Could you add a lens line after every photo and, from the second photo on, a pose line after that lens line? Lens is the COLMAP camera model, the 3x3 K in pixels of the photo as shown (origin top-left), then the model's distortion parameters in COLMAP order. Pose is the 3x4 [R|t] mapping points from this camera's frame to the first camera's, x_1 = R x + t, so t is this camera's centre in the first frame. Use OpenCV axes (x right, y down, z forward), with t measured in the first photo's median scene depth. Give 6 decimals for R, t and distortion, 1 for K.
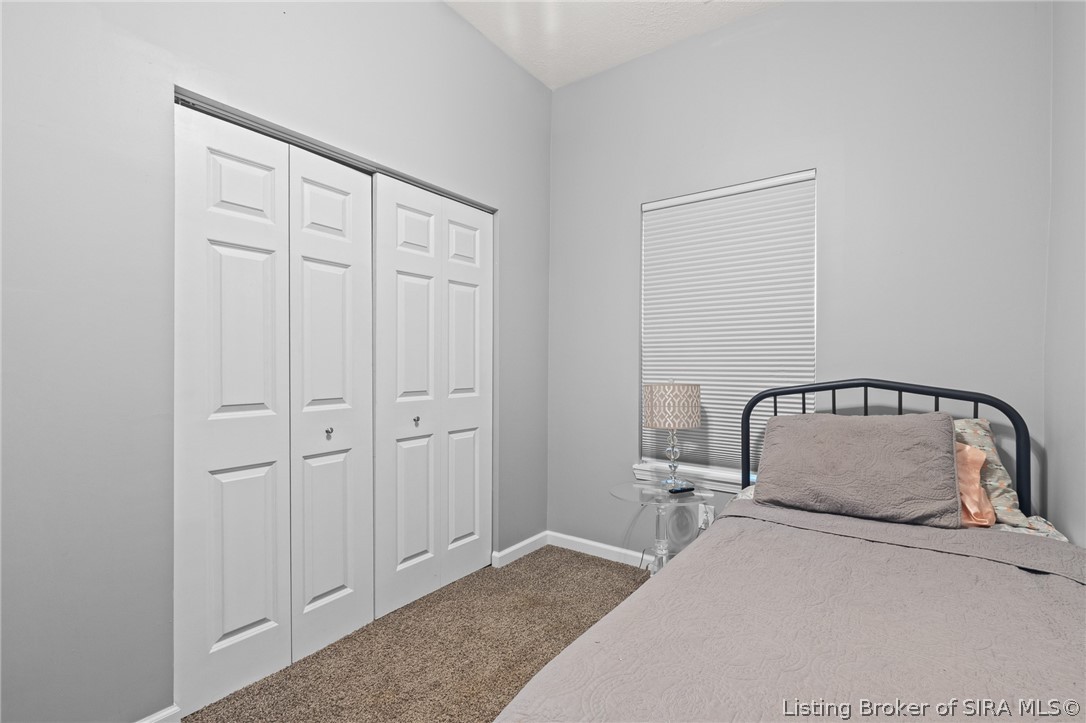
lens RADIAL K [[504.9, 0, 581.4], [0, 504.9, 358.2], [0, 0, 1]] dist [-0.000344, 0.000015]
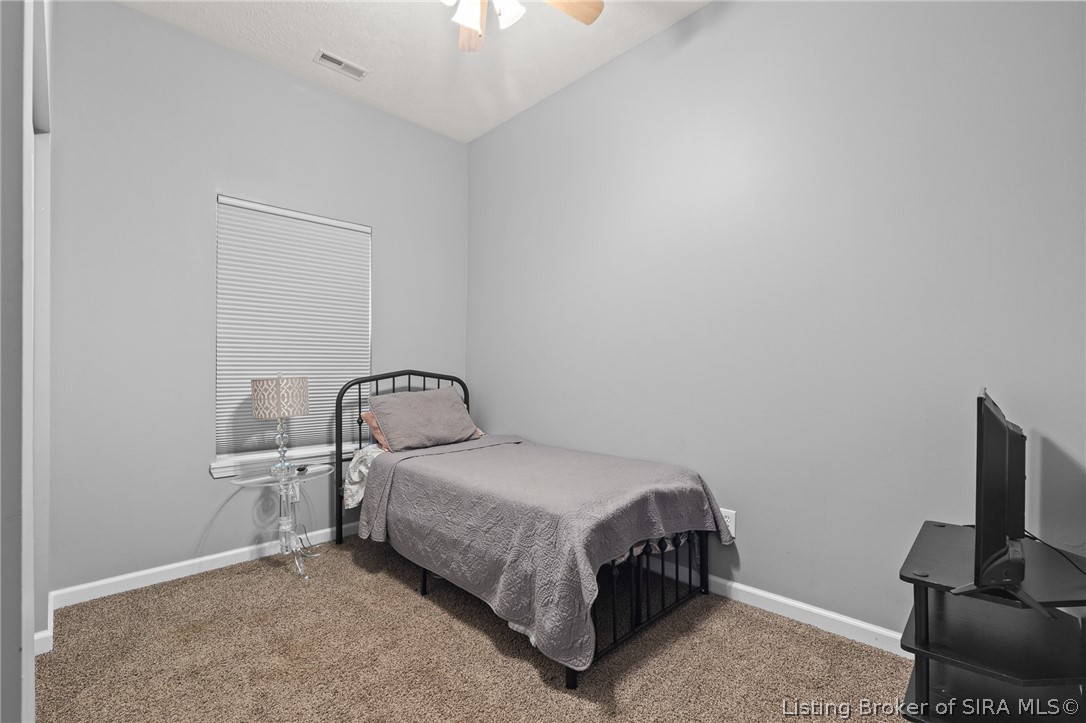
lens RADIAL K [[493.7, 0, 553.7], [0, 493.7, 367.5], [0, 0, 1]] dist [0.002932, 0.000329]
pose [[0.153374, 0.001324, 0.988167, -0.824058], [-0.009152, 0.999958, 0.000080, 0.023474], [-0.988126, -0.009056, 0.153379, 0.245818]]
